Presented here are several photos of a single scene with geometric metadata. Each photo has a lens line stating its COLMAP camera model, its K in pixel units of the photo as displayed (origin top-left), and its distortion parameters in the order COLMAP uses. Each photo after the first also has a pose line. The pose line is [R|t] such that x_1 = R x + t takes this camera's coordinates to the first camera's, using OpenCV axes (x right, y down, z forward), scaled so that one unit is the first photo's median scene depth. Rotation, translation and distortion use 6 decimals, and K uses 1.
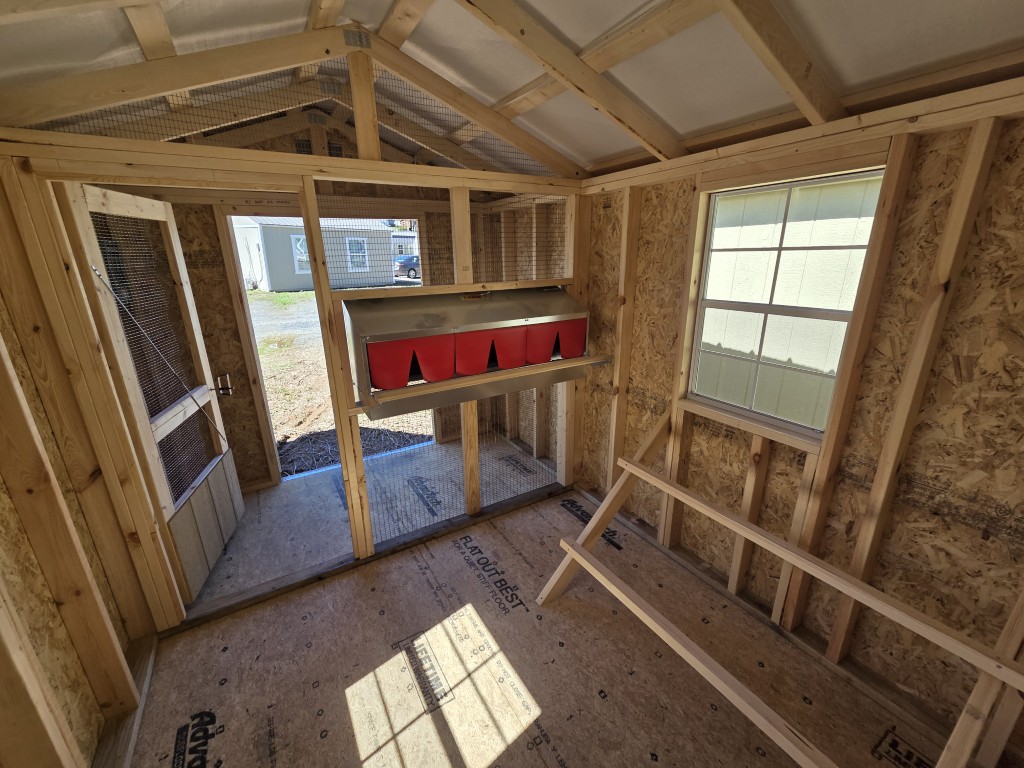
lens RADIAL K [[413.4, 0, 512.0], [0, 413.4, 384.0], [0, 0, 1]] dist [0.020909, -0.000068]
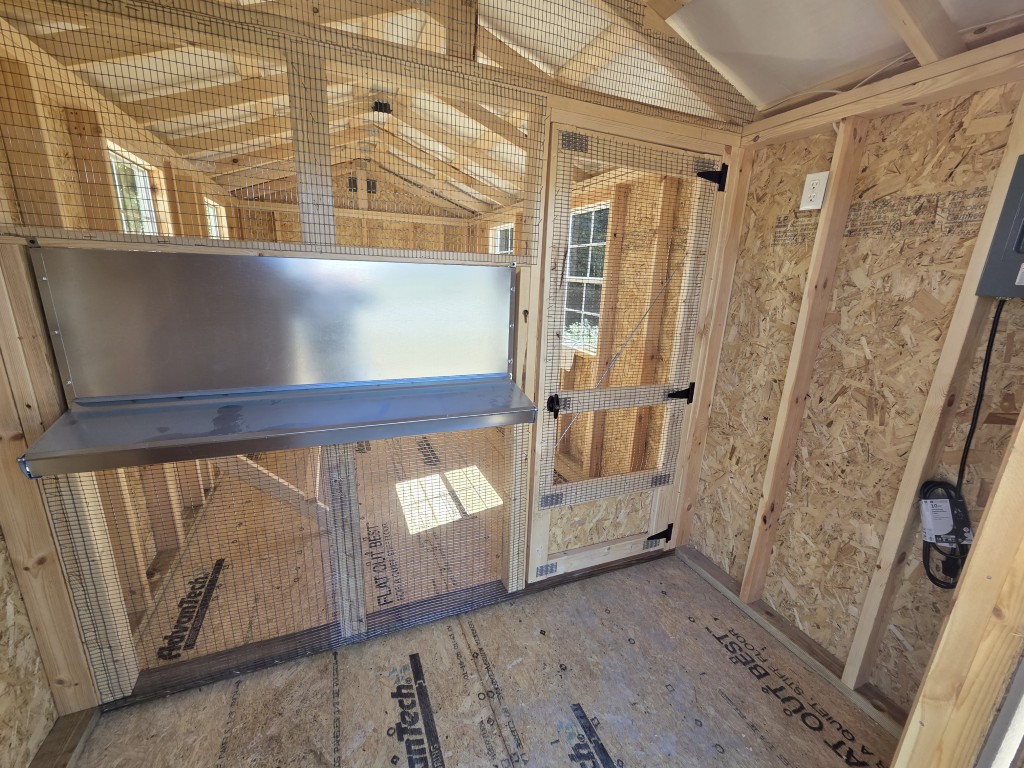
lens RADIAL K [[415.3, 0, 508.5], [0, 415.3, 380.8], [0, 0, 1]] dist [-0.002119, -0.000092]
pose [[-0.986747, -0.067566, 0.147527, -0.587613], [0.019489, 0.853254, 0.521132, -0.485634], [-0.161089, 0.517100, -0.840629, 1.983203]]
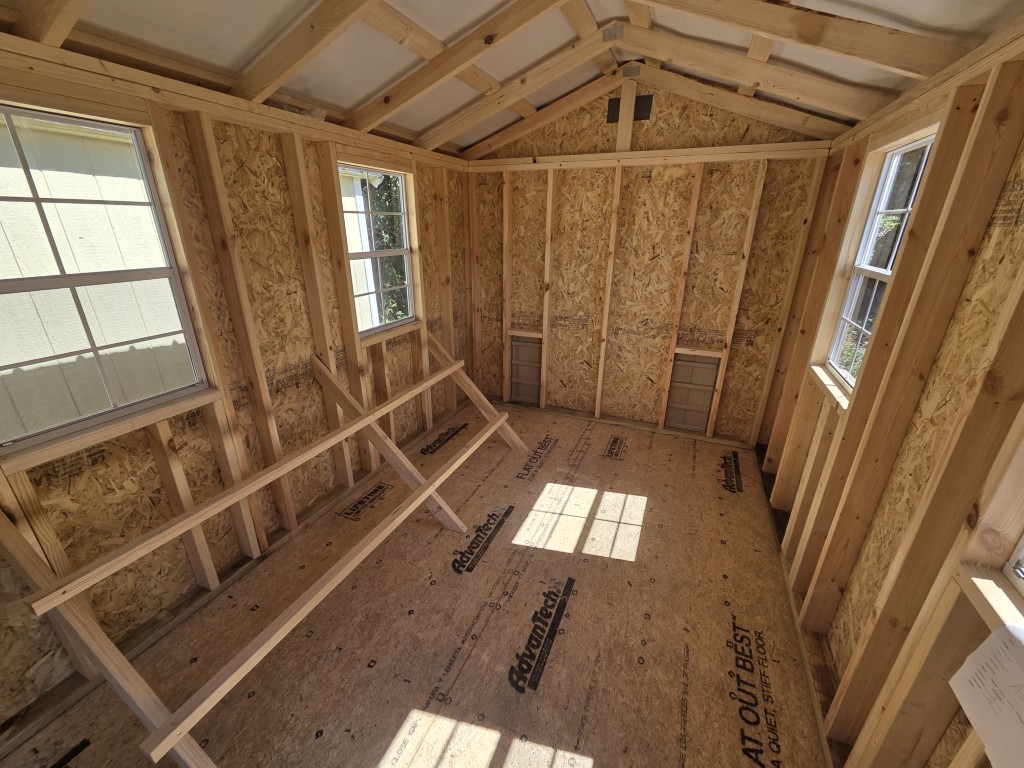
lens RADIAL K [[415.3, 0, 508.5], [0, 415.3, 380.8], [0, 0, 1]] dist [-0.002119, -0.000092]
pose [[-0.557402, -0.294813, 0.776137, -0.494411], [0.241595, 0.836780, 0.491356, -0.211436], [-0.794314, 0.461394, -0.395197, 0.767878]]
